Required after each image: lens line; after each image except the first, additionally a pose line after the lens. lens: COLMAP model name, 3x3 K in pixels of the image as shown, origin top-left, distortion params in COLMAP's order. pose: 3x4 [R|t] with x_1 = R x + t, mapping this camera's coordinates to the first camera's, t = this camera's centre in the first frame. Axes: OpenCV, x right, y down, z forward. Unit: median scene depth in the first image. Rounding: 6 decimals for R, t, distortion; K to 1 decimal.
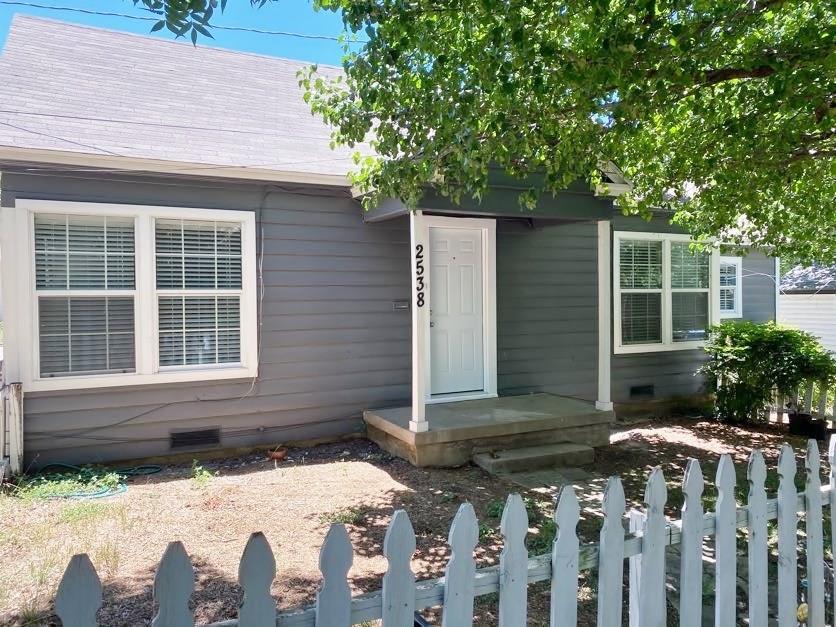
lens RADIAL K [[632.8, 0, 411.2], [0, 632.8, 311.2], [0, 0, 1]] dist [0.022205, -0.021715]
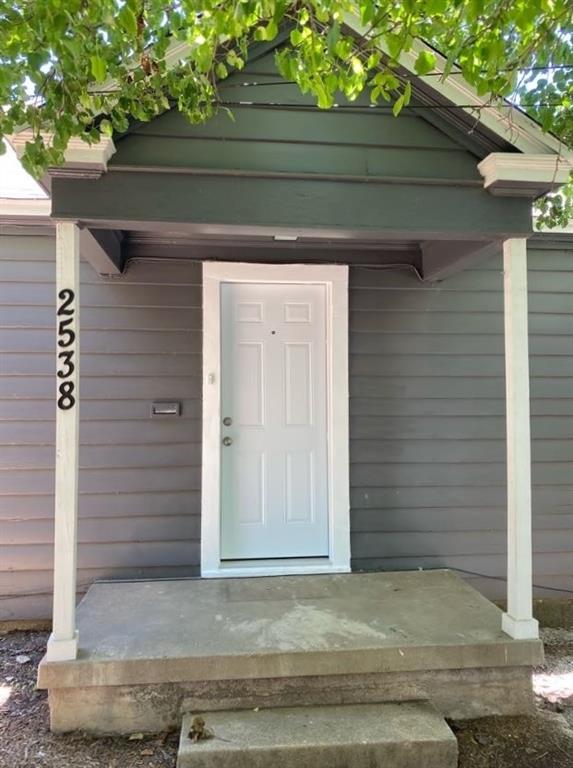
lens RADIAL K [[581.4, 0, 293.7], [0, 581.4, 385.4], [0, 0, 1]] dist [0.022205, -0.021715]
pose [[0.939514, -0.009717, -0.342372, 0.313548], [-0.012352, 0.997986, -0.062221, 0.000634], [0.342287, 0.062686, 0.937502, 0.555168]]
